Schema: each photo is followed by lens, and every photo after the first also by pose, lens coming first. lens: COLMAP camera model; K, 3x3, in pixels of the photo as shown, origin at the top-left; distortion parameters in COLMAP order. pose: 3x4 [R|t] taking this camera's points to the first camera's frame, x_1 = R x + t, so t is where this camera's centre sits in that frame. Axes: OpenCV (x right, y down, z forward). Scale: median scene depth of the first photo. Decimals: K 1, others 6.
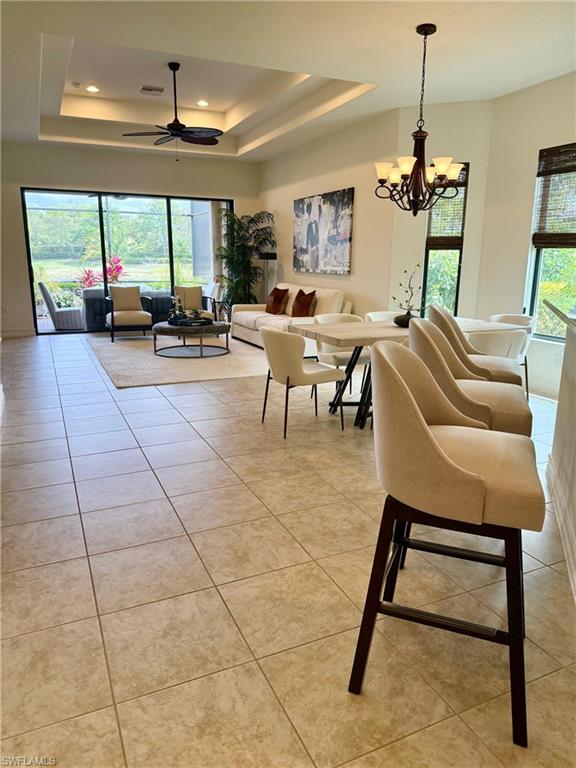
lens RADIAL K [[520.0, 0, 300.8], [0, 520.0, 381.0], [0, 0, 1]] dist [0.002563, -0.003517]
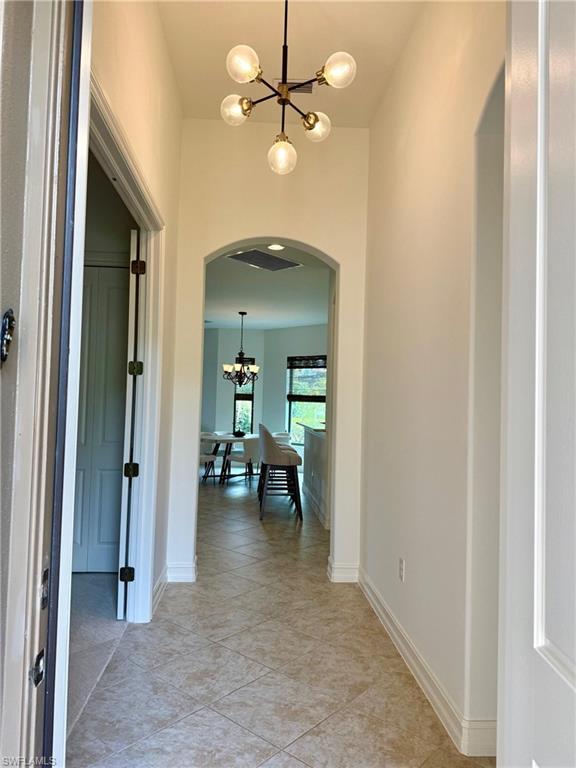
lens RADIAL K [[520.0, 0, 300.8], [0, 520.0, 381.0], [0, 0, 1]] dist [0.002563, -0.003517]
pose [[0.898903, 0.042025, 0.436127, -0.422426], [0.074891, 0.966004, -0.247442, 0.186712], [-0.431699, 0.255088, 0.865197, -0.854595]]
